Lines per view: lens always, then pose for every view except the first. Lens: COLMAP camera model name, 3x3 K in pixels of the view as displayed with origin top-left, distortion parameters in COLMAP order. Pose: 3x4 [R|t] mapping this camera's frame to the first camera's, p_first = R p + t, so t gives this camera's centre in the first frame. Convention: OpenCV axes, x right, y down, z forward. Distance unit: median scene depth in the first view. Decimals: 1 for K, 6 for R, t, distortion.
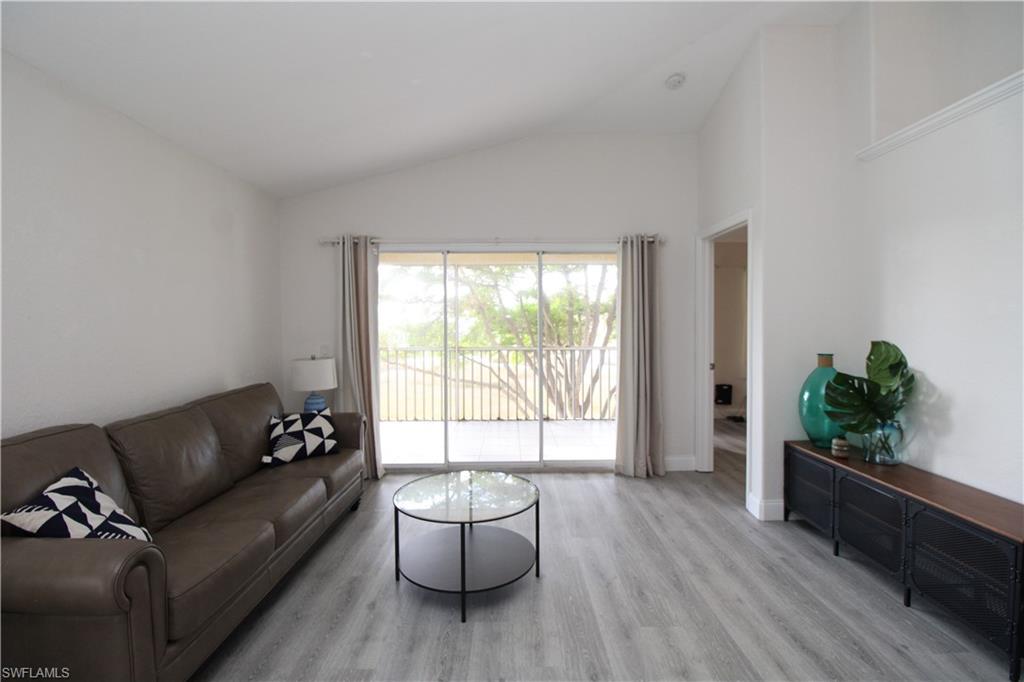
lens RADIAL K [[471.2, 0, 510.2], [0, 471.2, 335.0], [0, 0, 1]] dist [-0.004964, -0.009260]
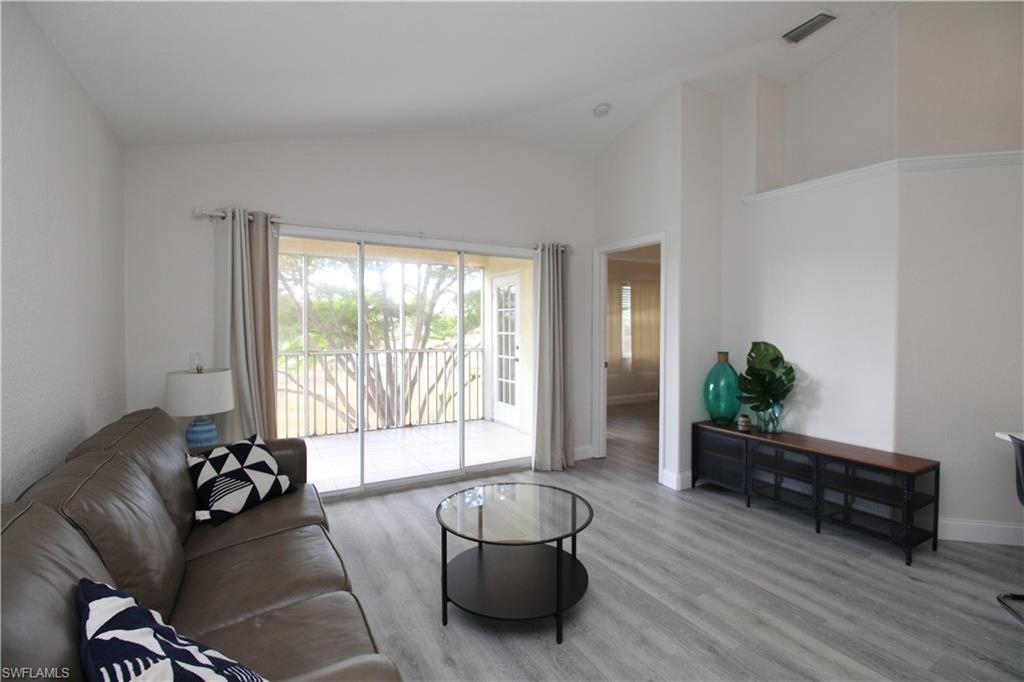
lens RADIAL K [[471.2, 0, 513.1], [0, 471.2, 333.3], [0, 0, 1]] dist [-0.004964, -0.009260]
pose [[0.874851, 0.000197, 0.484393, -0.424161], [0.001581, 0.999993, -0.003262, -0.006875], [-0.484390, 0.003620, 0.874845, 0.143479]]
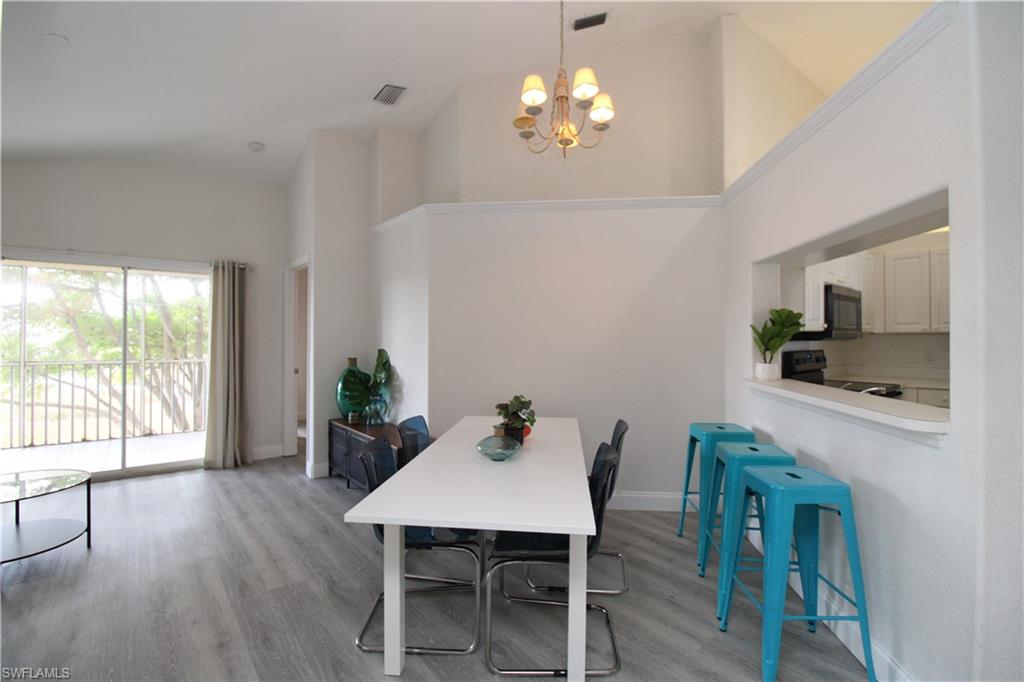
lens RADIAL K [[471.2, 0, 513.1], [0, 471.2, 335.1], [0, 0, 1]] dist [-0.004964, -0.009260]
pose [[0.781005, 0.015939, 0.624321, 0.122971], [0.003338, 0.999553, -0.029693, 0.012895], [-0.624515, 0.025274, 0.780604, -0.468293]]
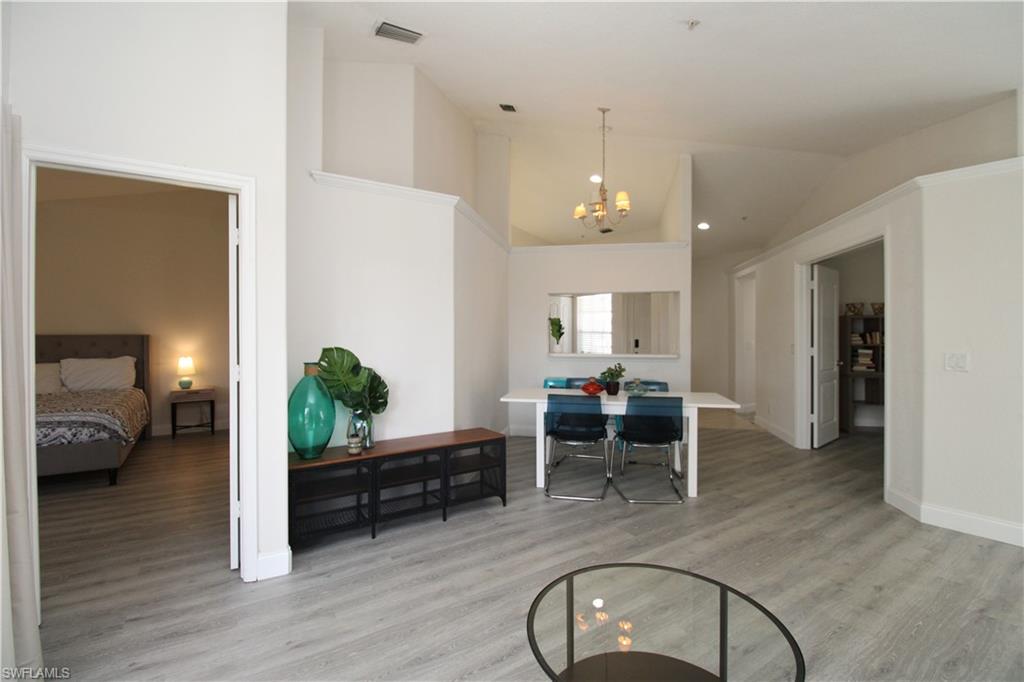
lens RADIAL K [[471.2, 0, 512.7], [0, 471.2, 332.9], [0, 0, 1]] dist [-0.004964, -0.009260]
pose [[-0.558353, 0.009364, 0.829550, -0.358758], [0.023196, 0.999722, 0.004327, -0.015068], [-0.829279, 0.021658, -0.558415, 1.121658]]
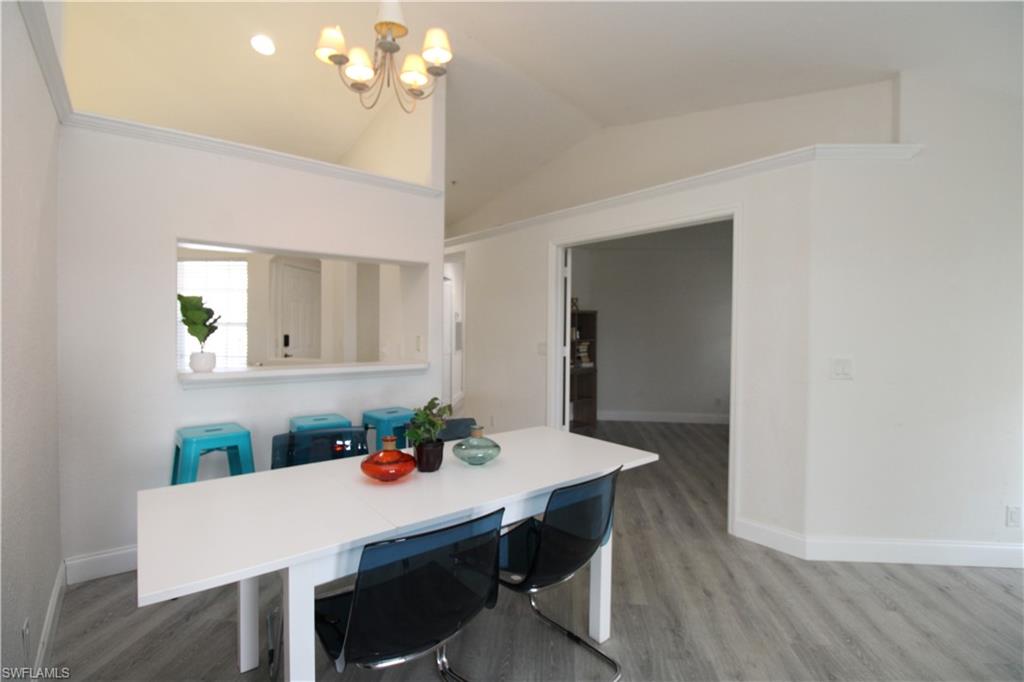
lens RADIAL K [[471.2, 0, 520.1], [0, 471.2, 321.2], [0, 0, 1]] dist [-0.004964, -0.009260]
pose [[-0.995182, -0.000898, 0.098040, 0.420179], [0.000536, 0.999893, 0.014602, -0.027373], [-0.098043, 0.014584, -0.995075, 0.730136]]
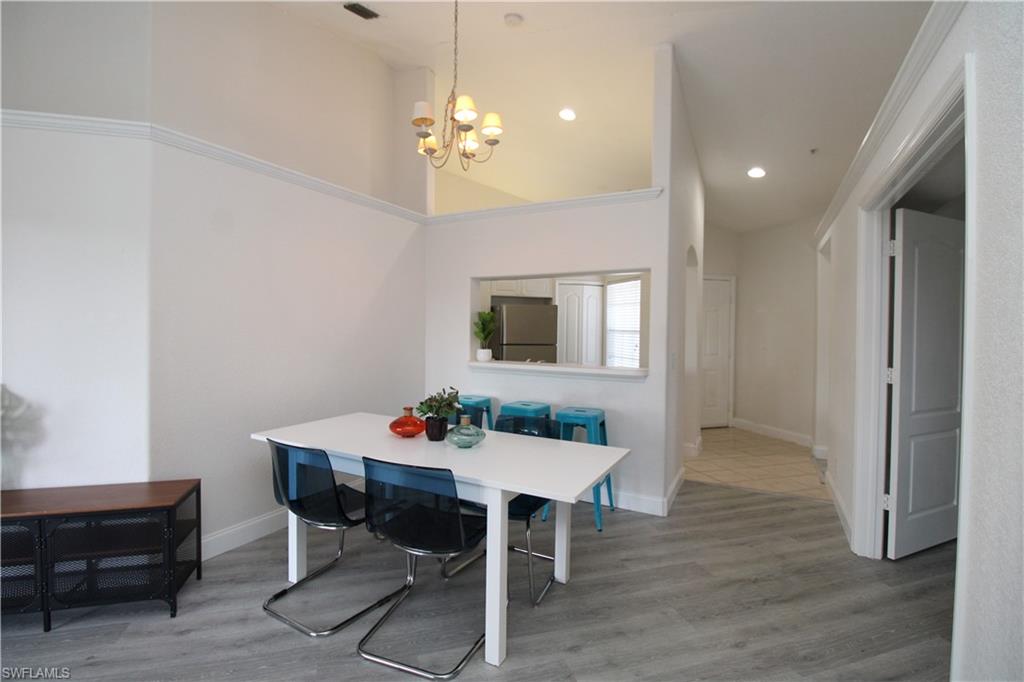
lens RADIAL K [[471.2, 0, 513.3], [0, 471.2, 334.2], [0, 0, 1]] dist [-0.004964, -0.009260]
pose [[-0.283367, -0.006976, 0.958986, -0.206471], [0.012338, 0.999864, 0.010919, -0.012658], [-0.958932, 0.014926, -0.283243, 0.234875]]
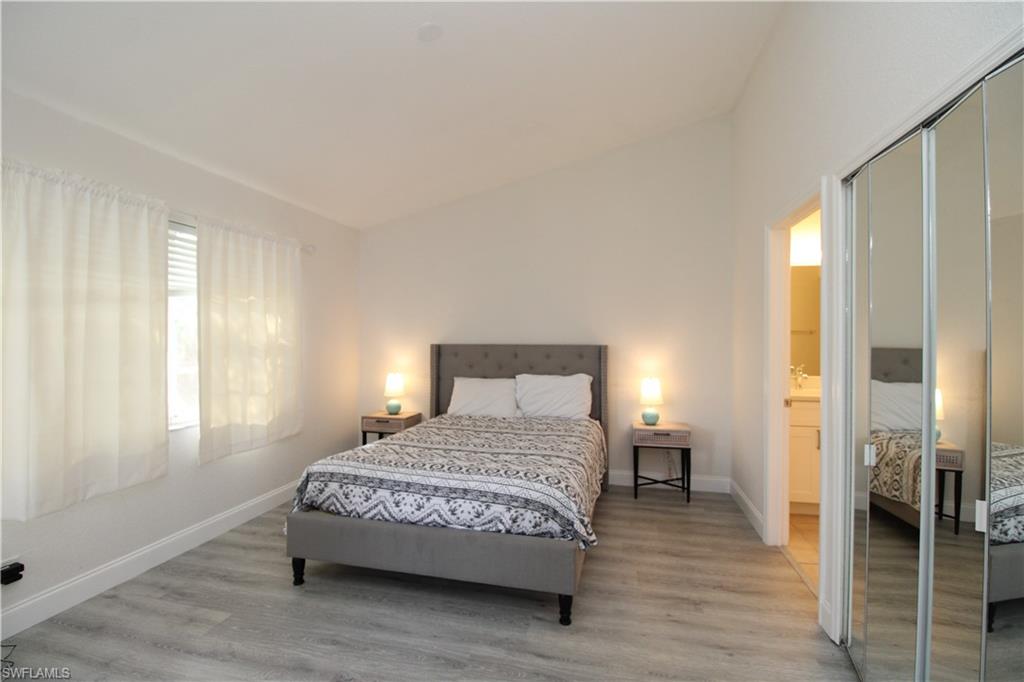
lens RADIAL K [[471.2, 0, 511.4], [0, 471.2, 337.7], [0, 0, 1]] dist [-0.004964, -0.009260]
pose [[0.231147, 0.010677, 0.972860, 0.600207], [0.010413, 0.999855, -0.013447, -0.039173], [-0.972863, 0.013239, 0.231002, 1.234210]]
